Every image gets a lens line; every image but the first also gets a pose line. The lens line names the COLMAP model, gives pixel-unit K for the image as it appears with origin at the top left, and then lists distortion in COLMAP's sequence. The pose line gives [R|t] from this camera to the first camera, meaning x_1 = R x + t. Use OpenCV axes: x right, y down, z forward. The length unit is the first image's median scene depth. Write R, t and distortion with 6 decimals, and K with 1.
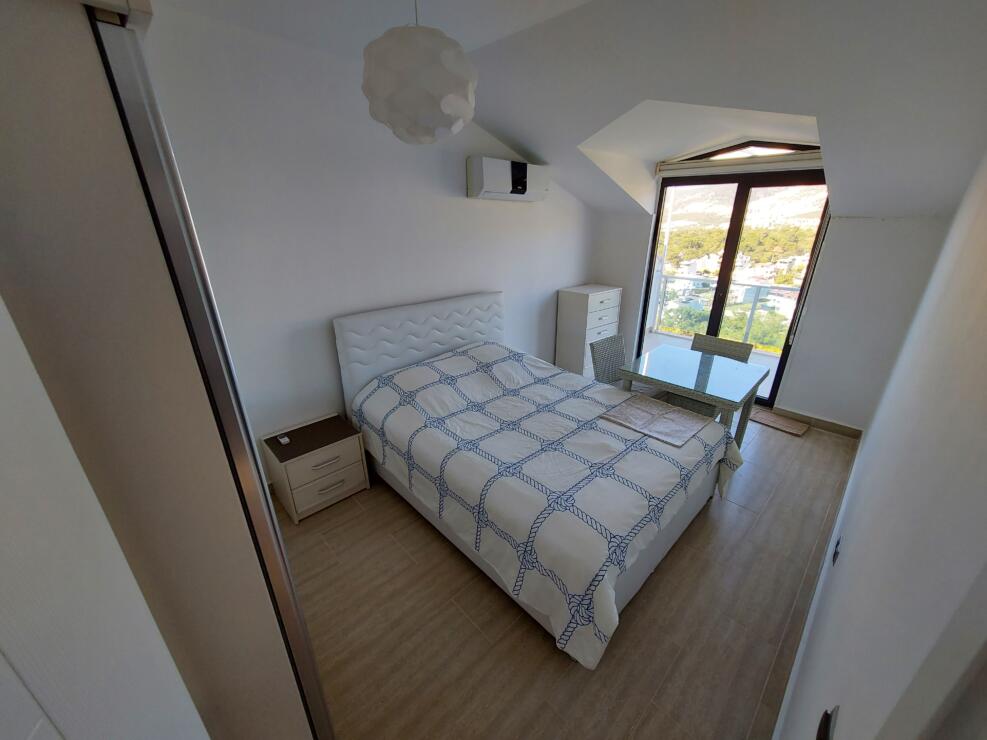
lens RADIAL K [[387.0, 0, 499.0], [0, 387.0, 372.6], [0, 0, 1]] dist [0.000327, 0.000062]
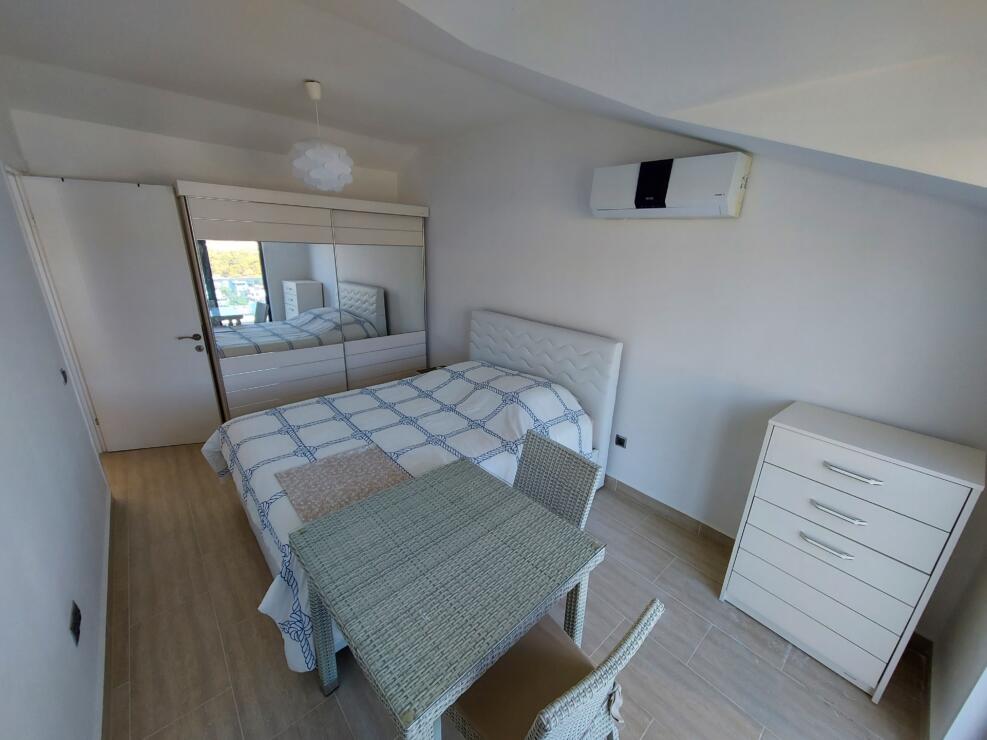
lens RADIAL K [[387.0, 0, 499.0], [0, 387.0, 372.6], [0, 0, 1]] dist [0.000327, 0.000062]
pose [[-0.033704, 0.306591, -0.951244, 0.806432], [-0.411143, 0.863266, 0.292802, -0.316563], [0.910947, 0.400966, 0.096957, 0.841982]]
